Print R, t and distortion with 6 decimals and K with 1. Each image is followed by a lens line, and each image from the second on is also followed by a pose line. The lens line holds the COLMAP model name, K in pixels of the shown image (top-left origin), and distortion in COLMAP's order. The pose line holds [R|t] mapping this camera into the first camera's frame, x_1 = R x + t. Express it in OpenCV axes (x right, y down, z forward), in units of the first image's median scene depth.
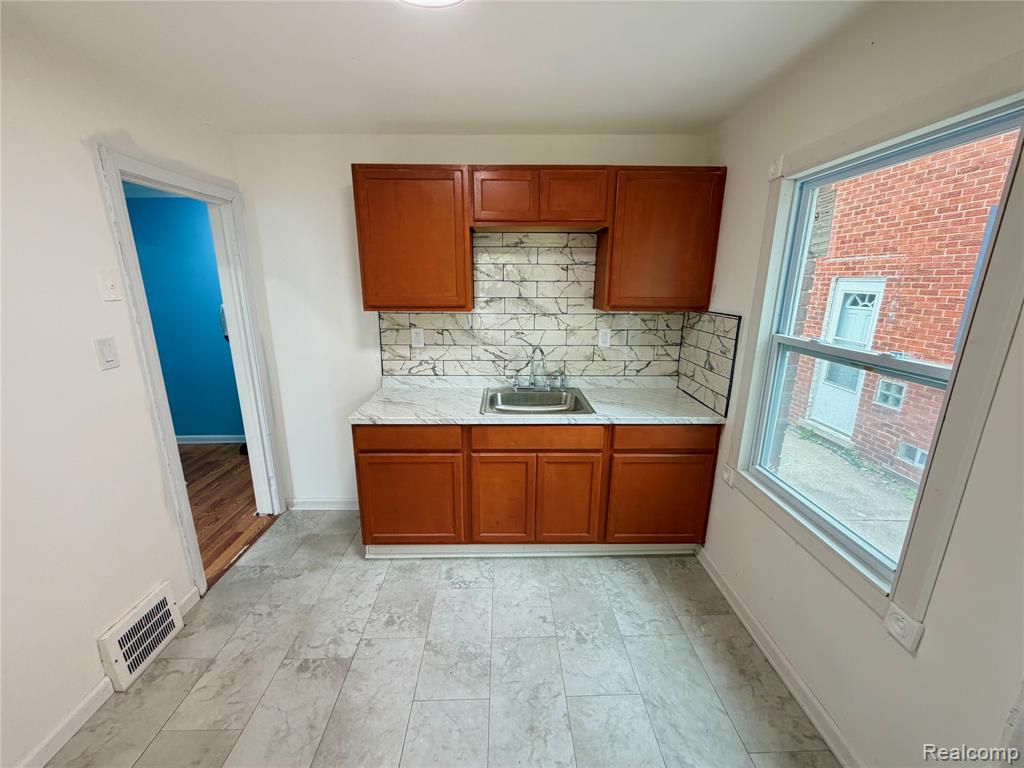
lens RADIAL K [[407.5, 0, 510.3], [0, 407.5, 379.8], [0, 0, 1]] dist [0.000128, 0.000330]
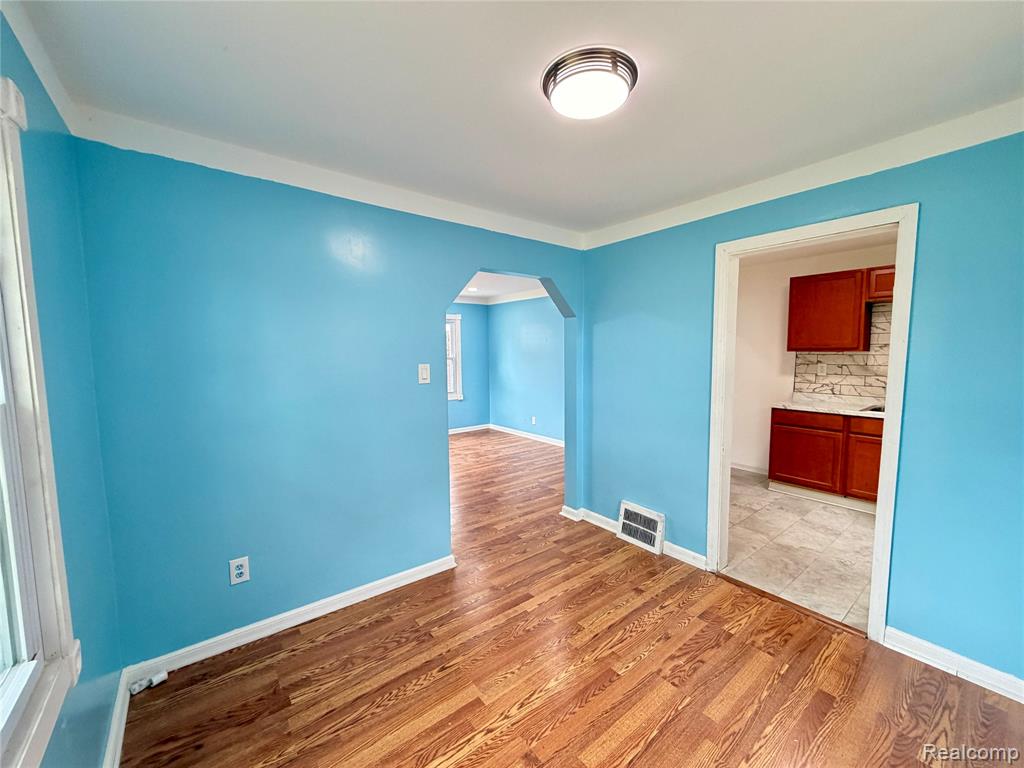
lens RADIAL K [[407.5, 0, 511.8], [0, 407.5, 386.0], [0, 0, 1]] dist [0.000128, 0.000330]
pose [[0.605076, 0.060914, -0.793834, 0.332919], [-0.181402, 0.981391, -0.062963, 0.302187], [0.775226, 0.182100, 0.604867, -0.972467]]
